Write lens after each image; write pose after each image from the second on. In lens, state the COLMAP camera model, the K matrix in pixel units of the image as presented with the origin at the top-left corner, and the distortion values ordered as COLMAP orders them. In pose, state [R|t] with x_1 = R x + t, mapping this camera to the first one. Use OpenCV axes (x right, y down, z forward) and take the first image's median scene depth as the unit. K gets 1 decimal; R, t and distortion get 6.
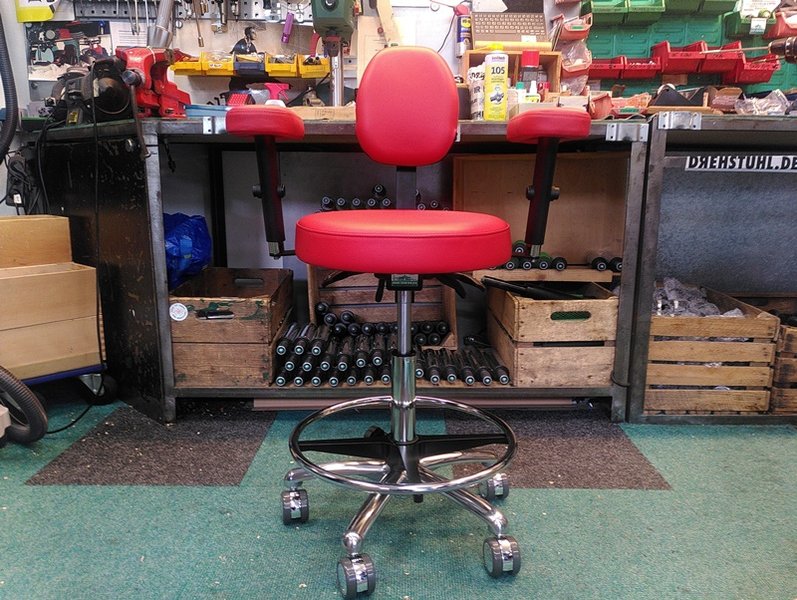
lens RADIAL K [[634.5, 0, 397.6], [0, 634.5, 299.6], [0, 0, 1]] dist [0.024275, -0.031978]
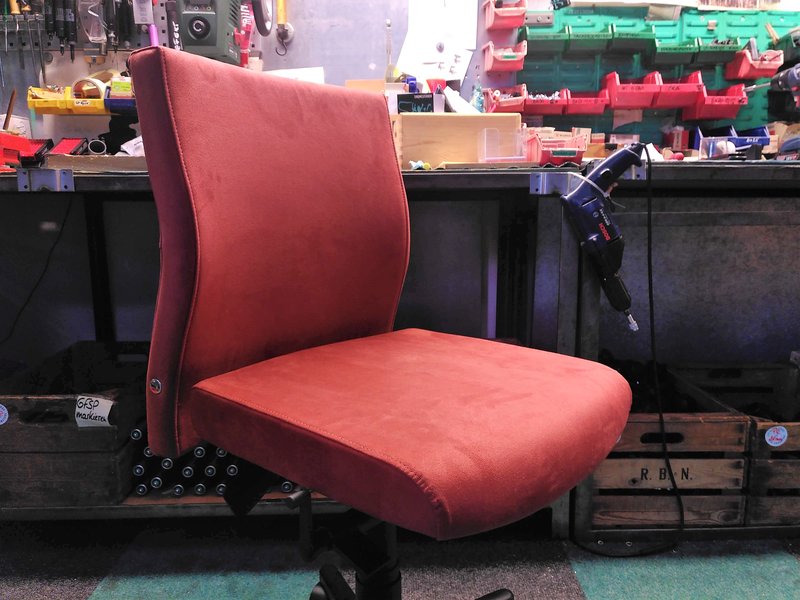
lens RADIAL K [[629.3, 0, 404.4], [0, 629.3, 292.0], [0, 0, 1]] dist [0.010571, -0.023411]
pose [[0.999689, -0.013052, 0.021261, 0.138431], [0.014130, 0.998578, -0.051400, -0.081011], [-0.020560, 0.051684, 0.998452, 0.199832]]
